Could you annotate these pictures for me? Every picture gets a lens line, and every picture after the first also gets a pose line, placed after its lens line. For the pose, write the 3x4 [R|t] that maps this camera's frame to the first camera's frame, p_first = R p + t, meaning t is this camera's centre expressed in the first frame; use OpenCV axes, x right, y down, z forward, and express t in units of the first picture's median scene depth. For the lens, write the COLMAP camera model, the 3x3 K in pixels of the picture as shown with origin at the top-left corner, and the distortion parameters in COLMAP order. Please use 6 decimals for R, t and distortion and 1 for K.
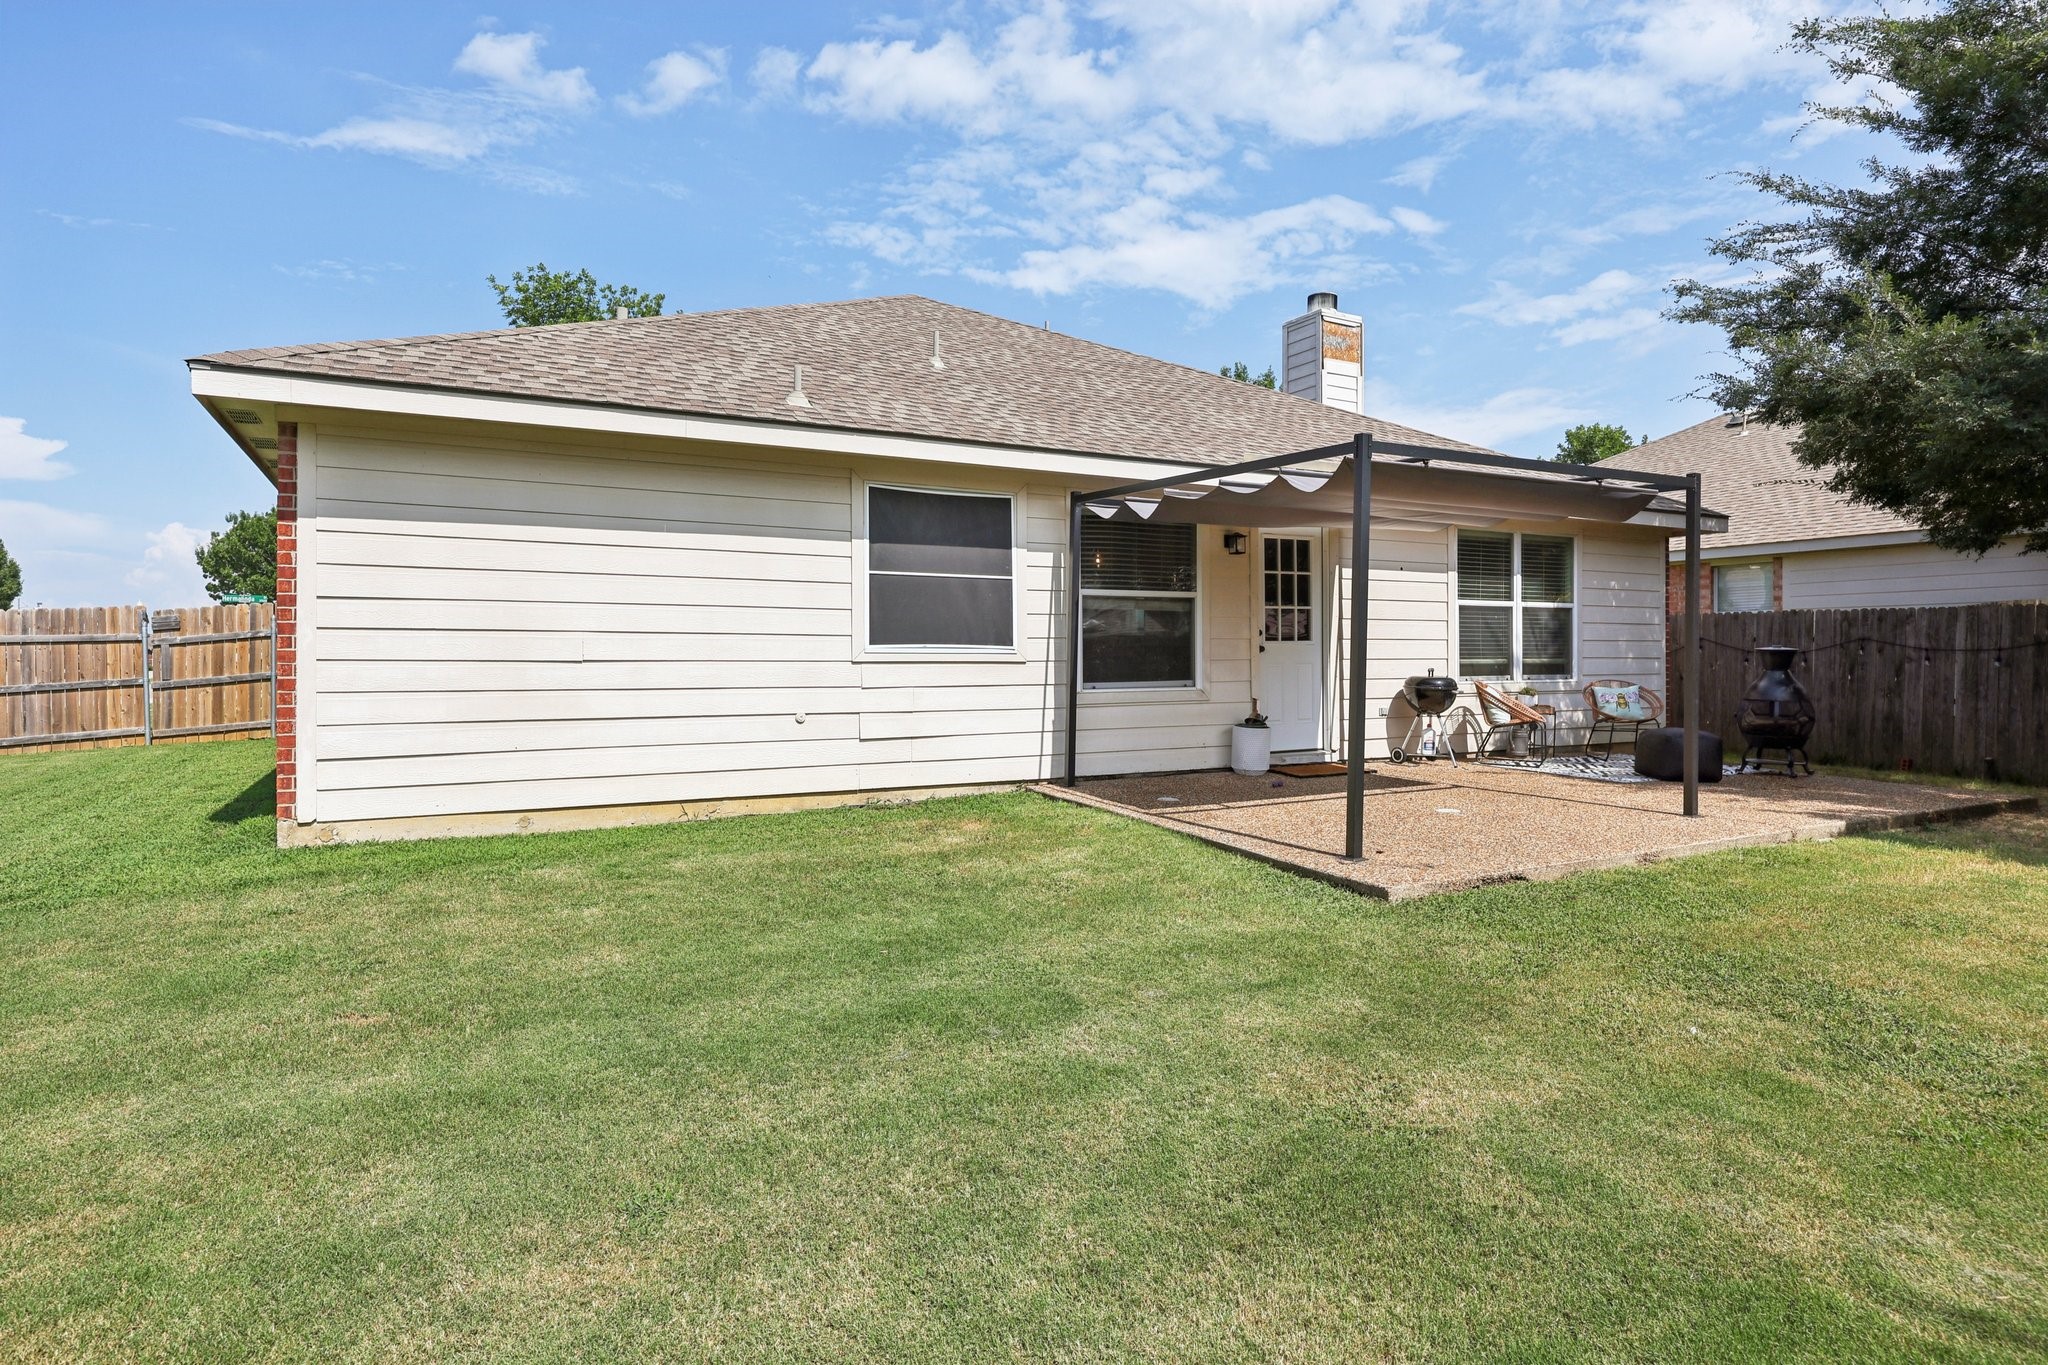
lens RADIAL K [[1109.4, 0, 1023.6], [0, 1109.4, 678.5], [0, 0, 1]] dist [0.004831, -0.000305]
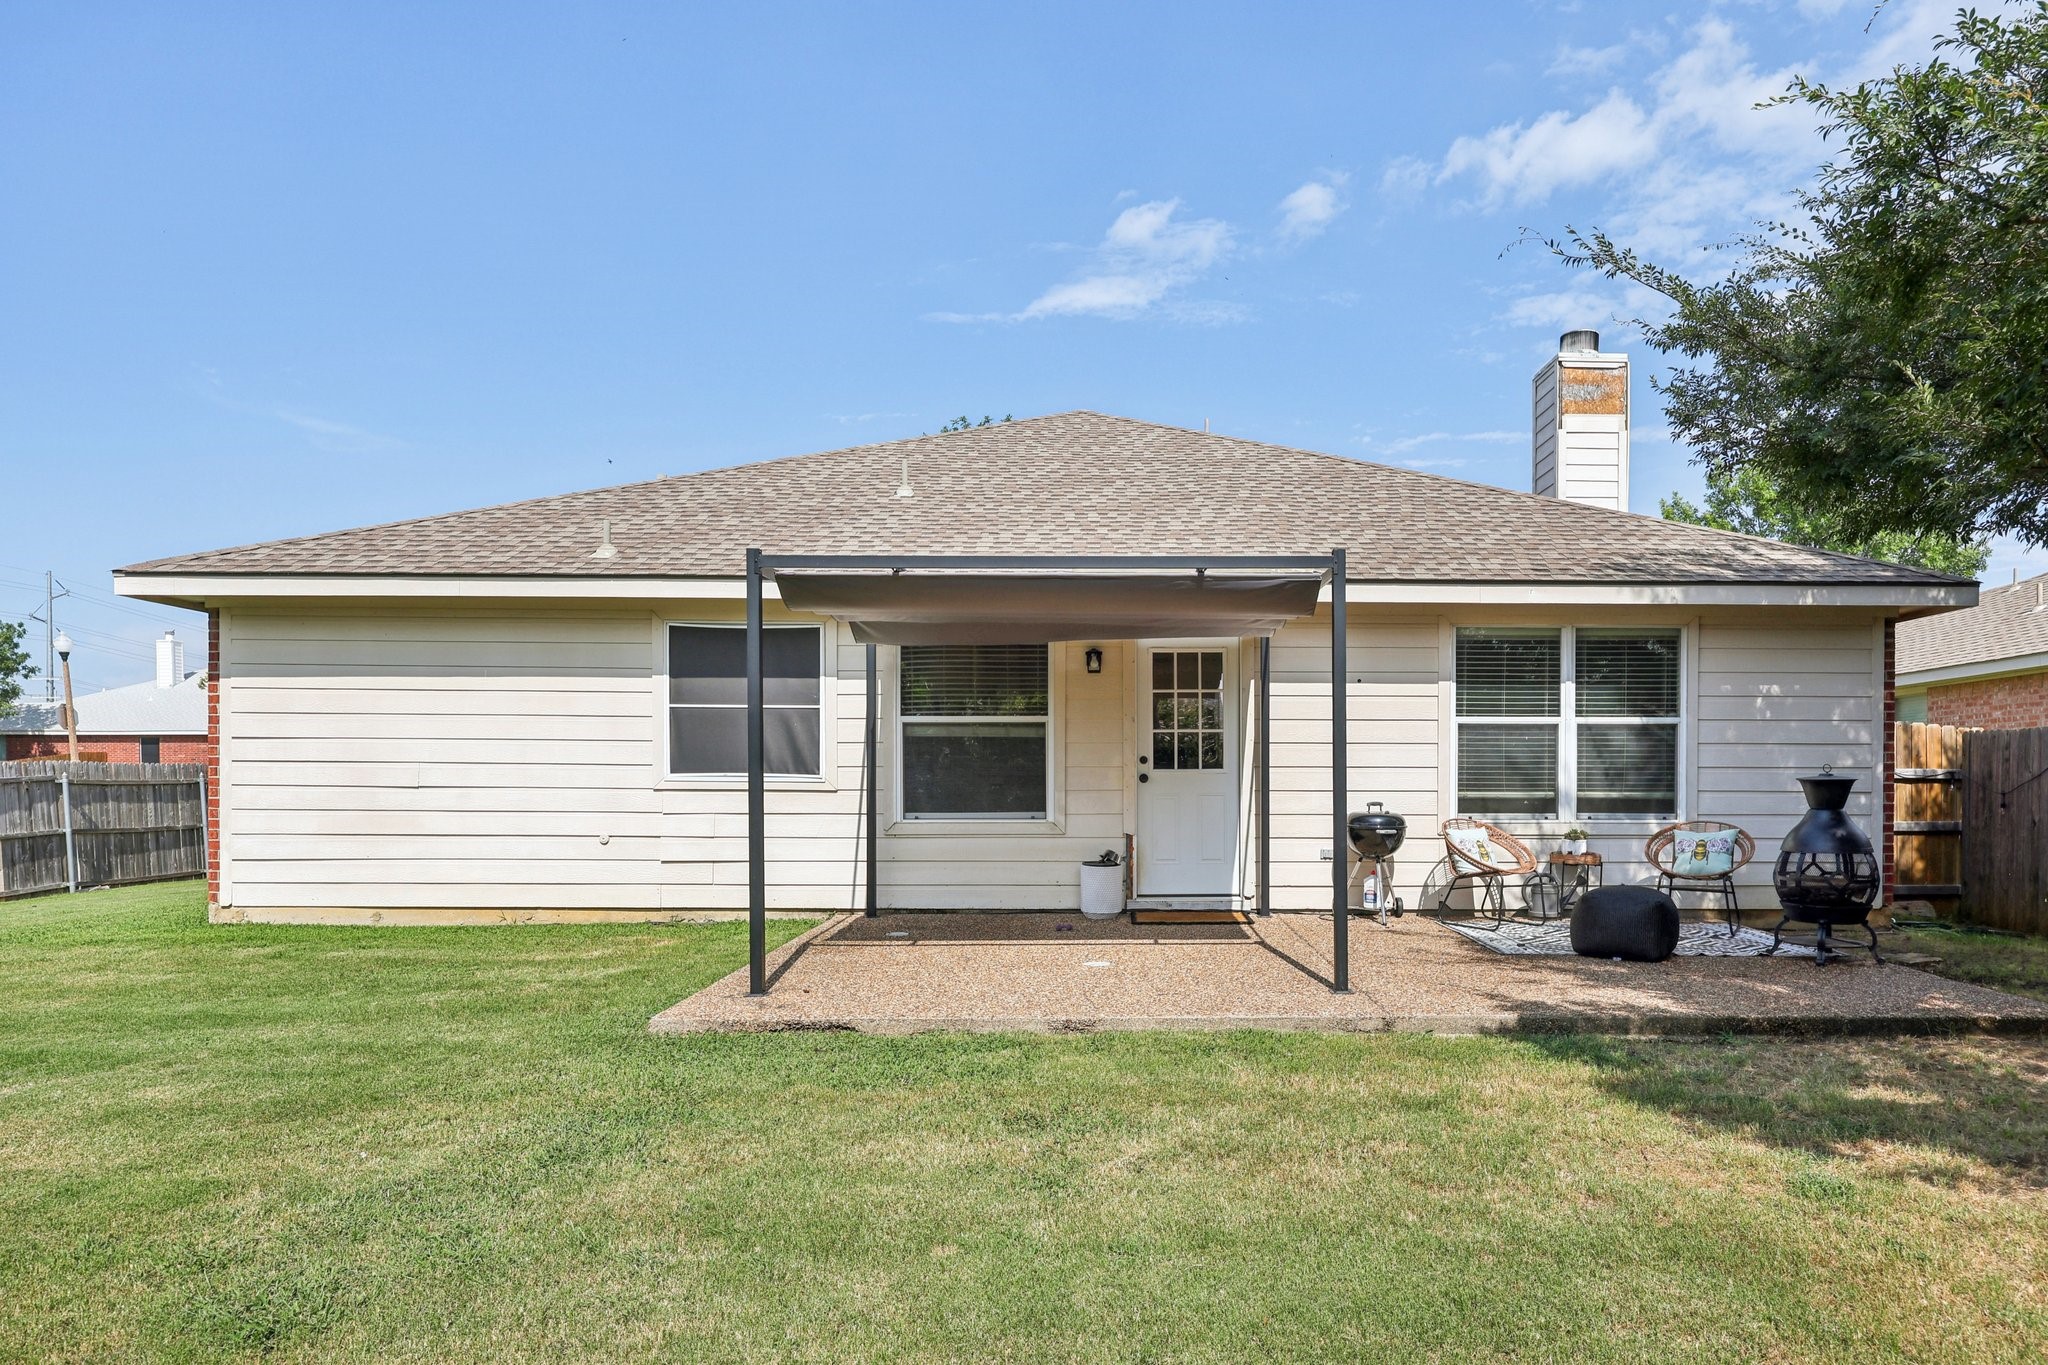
lens RADIAL K [[1198.5, 0, 1086.0], [0, 1198.5, 825.4], [0, 0, 1]] dist [0.001718, 0.000796]
pose [[0.884989, 0.018059, -0.465261, 0.647180], [-0.014336, 0.999831, 0.011541, 0.000735], [0.465391, -0.003544, 0.885098, 0.137613]]
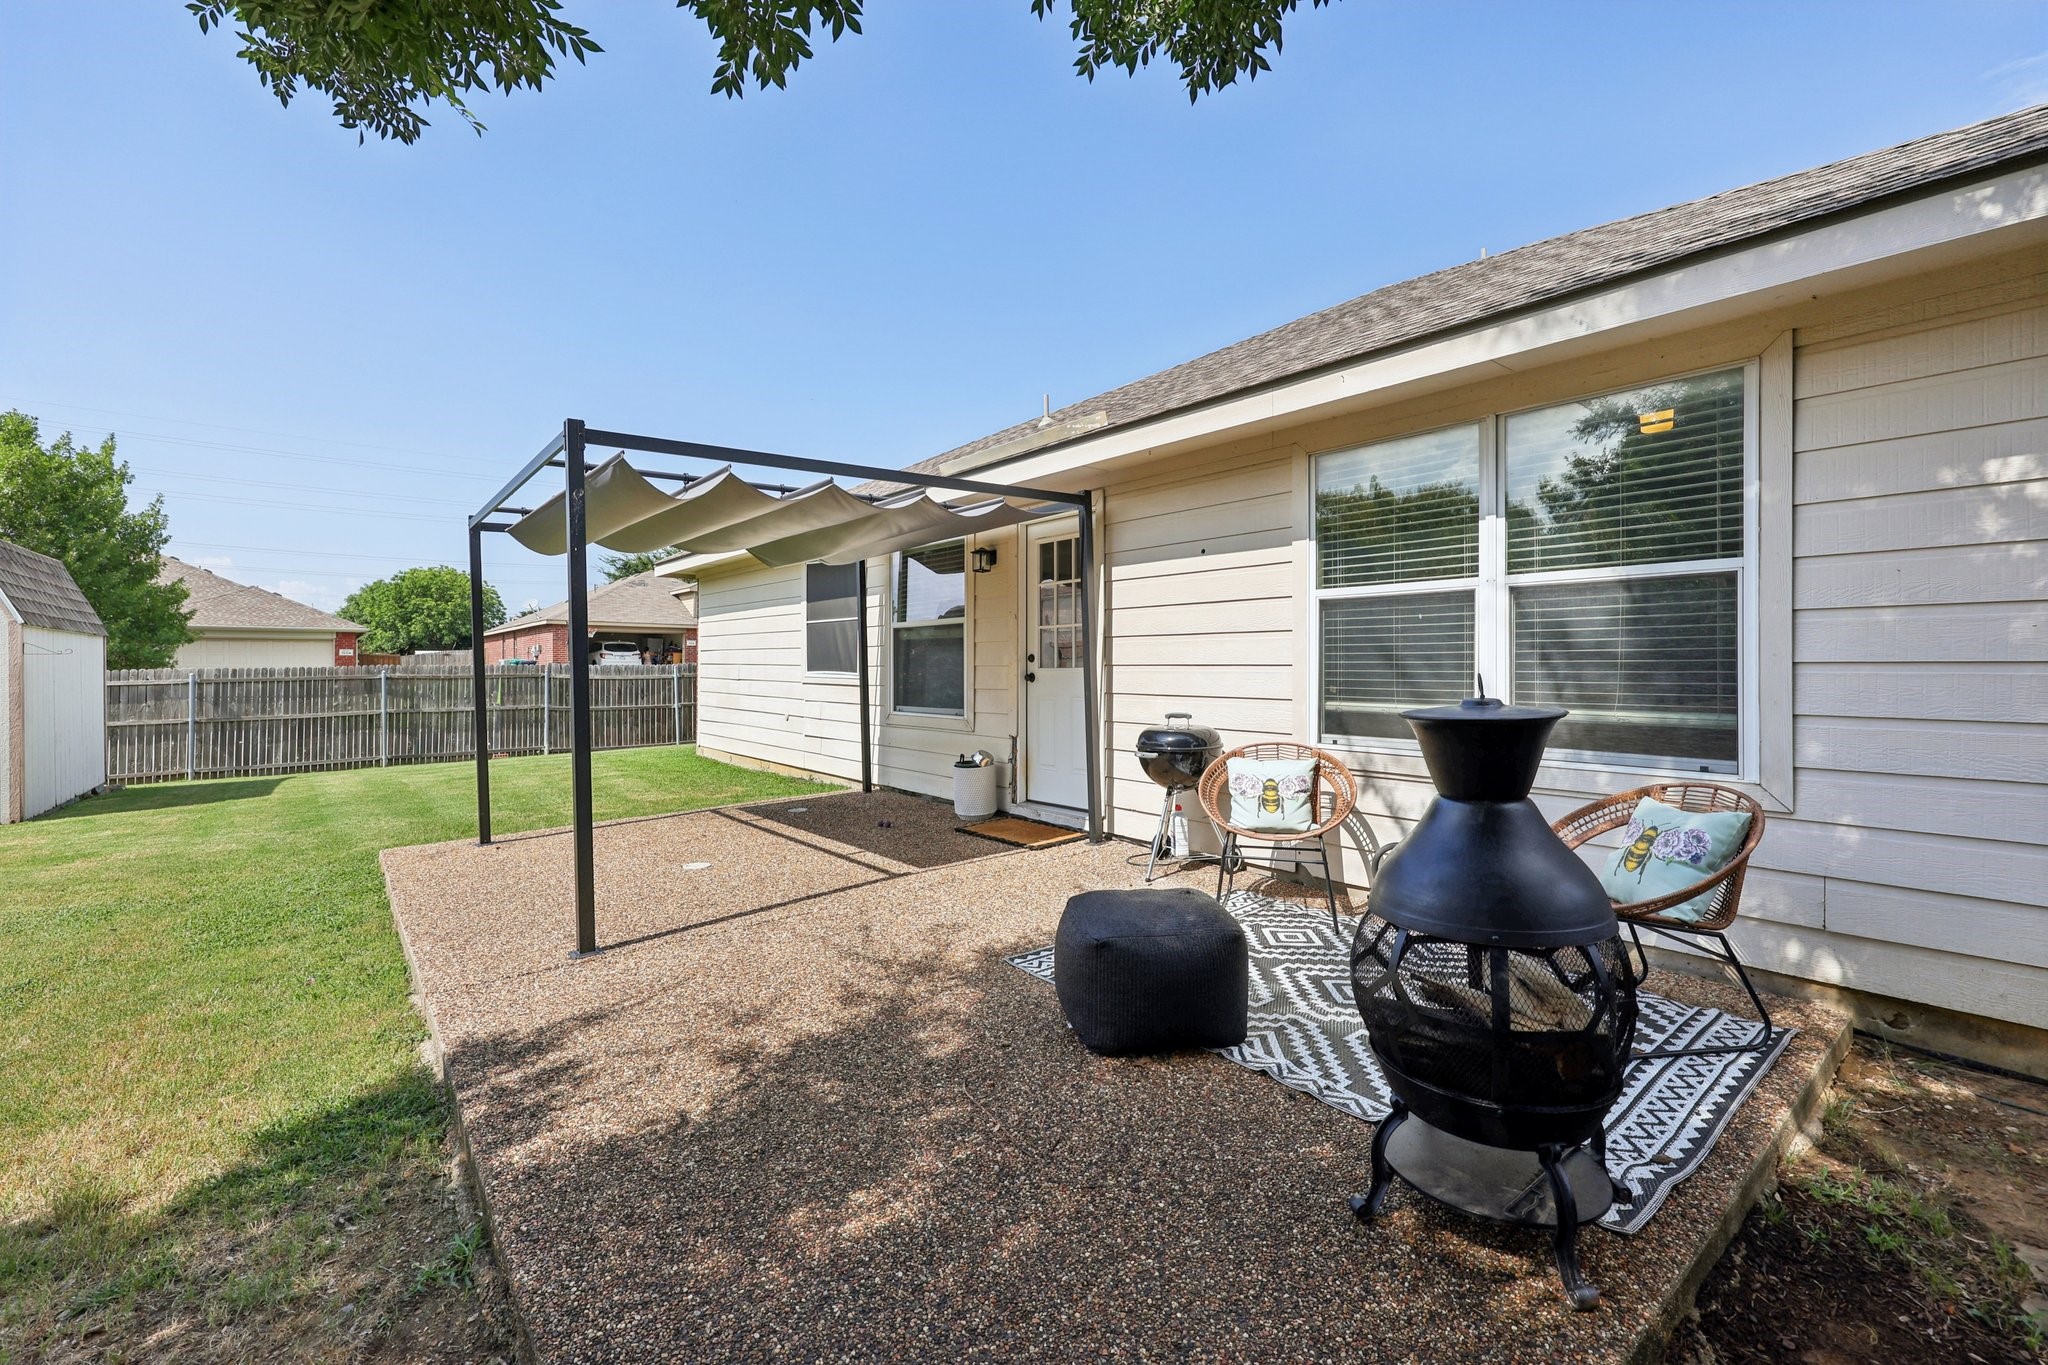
lens RADIAL K [[866.8, 0, 1027.5], [0, 866.8, 668.3], [0, 0, 1]] dist [-0.003147, 0.000022]
pose [[0.195342, 0.012779, -0.980652, 0.898614], [-0.007493, 0.999905, 0.011537, -0.042949], [0.980707, 0.005094, 0.195419, 0.908878]]
